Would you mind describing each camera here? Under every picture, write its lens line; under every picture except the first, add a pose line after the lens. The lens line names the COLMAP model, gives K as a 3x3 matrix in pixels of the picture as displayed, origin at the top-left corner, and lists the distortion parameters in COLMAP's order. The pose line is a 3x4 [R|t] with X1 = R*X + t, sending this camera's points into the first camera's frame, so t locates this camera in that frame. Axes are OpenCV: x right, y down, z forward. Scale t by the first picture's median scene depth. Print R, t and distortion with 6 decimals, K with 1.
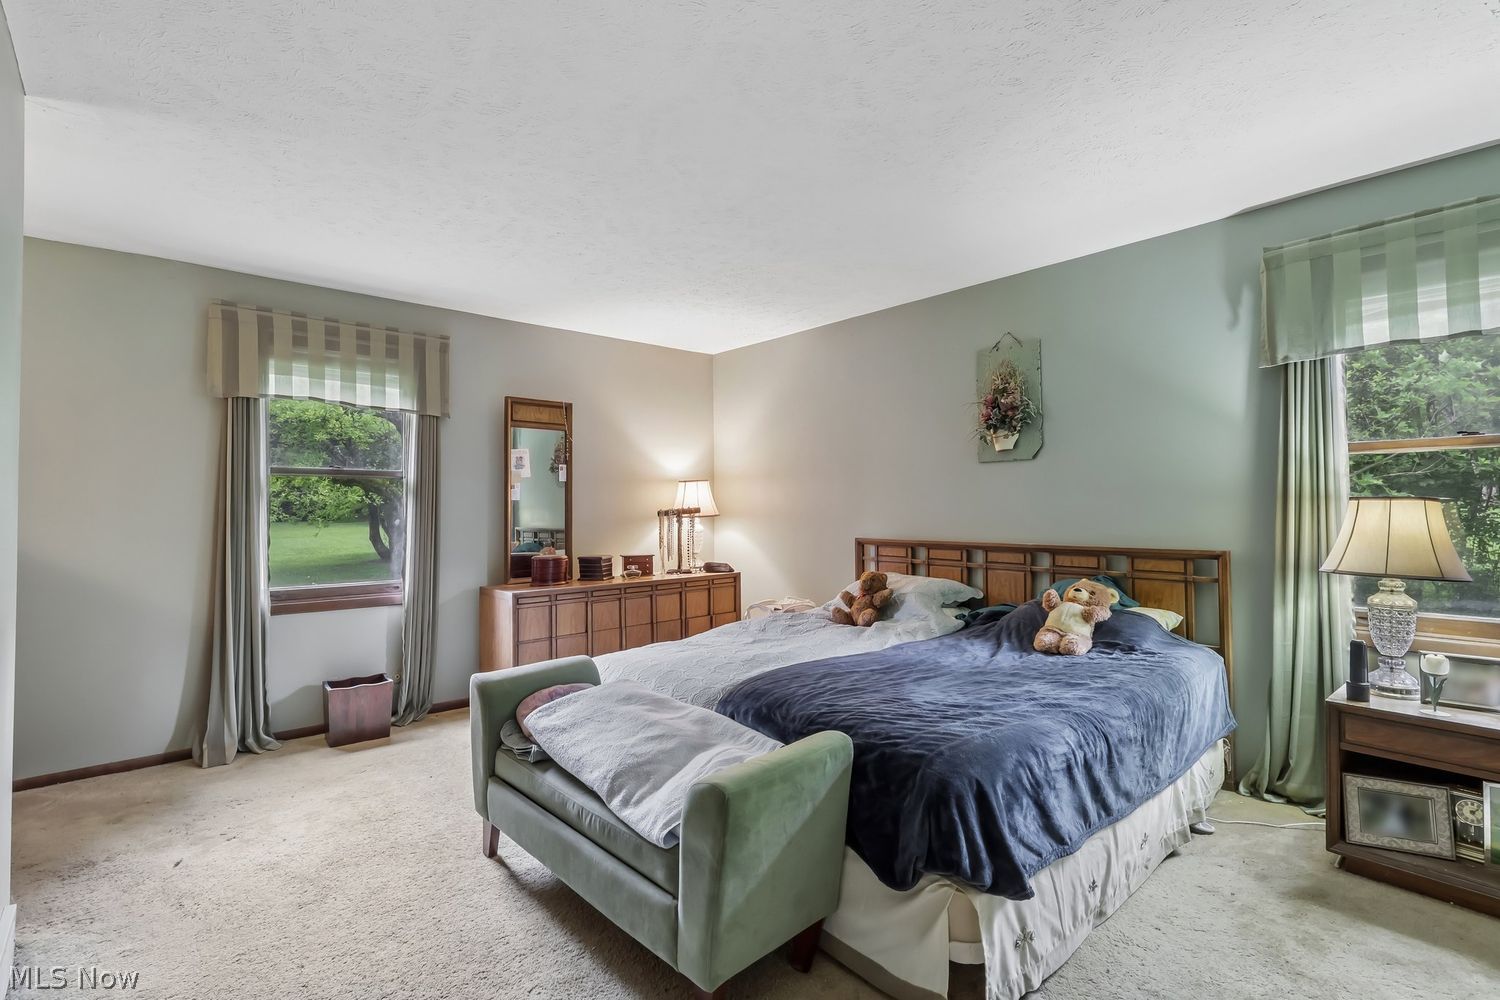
lens RADIAL K [[697.4, 0, 744.2], [0, 697.4, 500.1], [0, 0, 1]] dist [-0.002972, 0.001488]
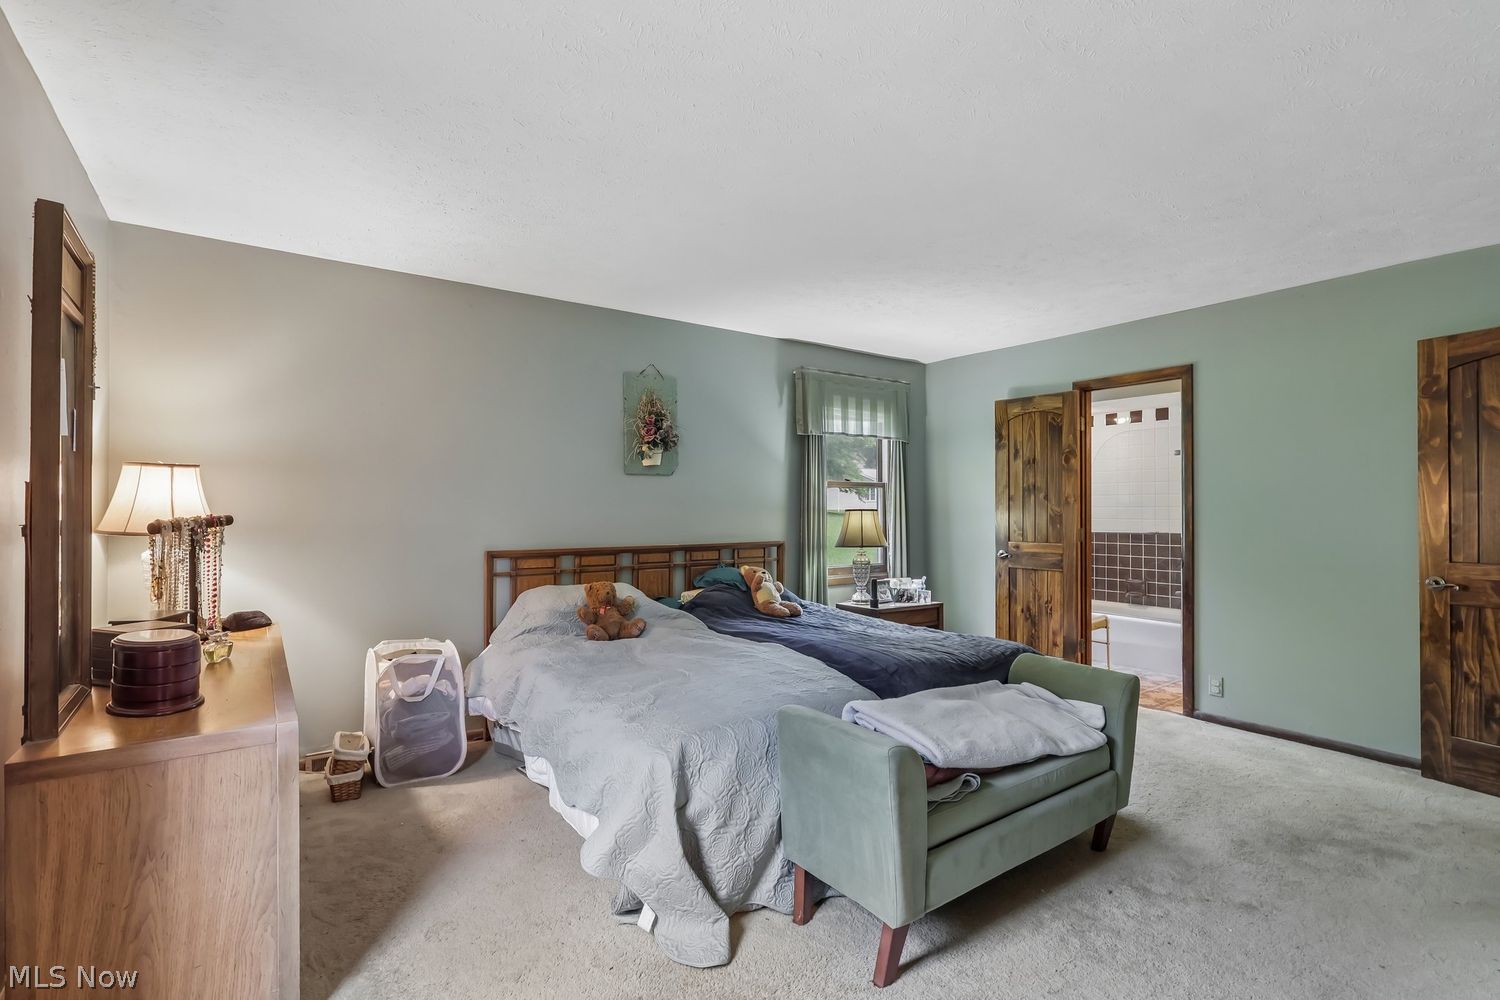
lens RADIAL K [[697.4, 0, 745.0], [0, 697.4, 503.0], [0, 0, 1]] dist [-0.002972, 0.001488]
pose [[0.113453, 0.011935, 0.993472, -0.769979], [-0.014357, 0.999843, -0.010372, 0.001216], [-0.993440, -0.013087, 0.113607, 0.722196]]
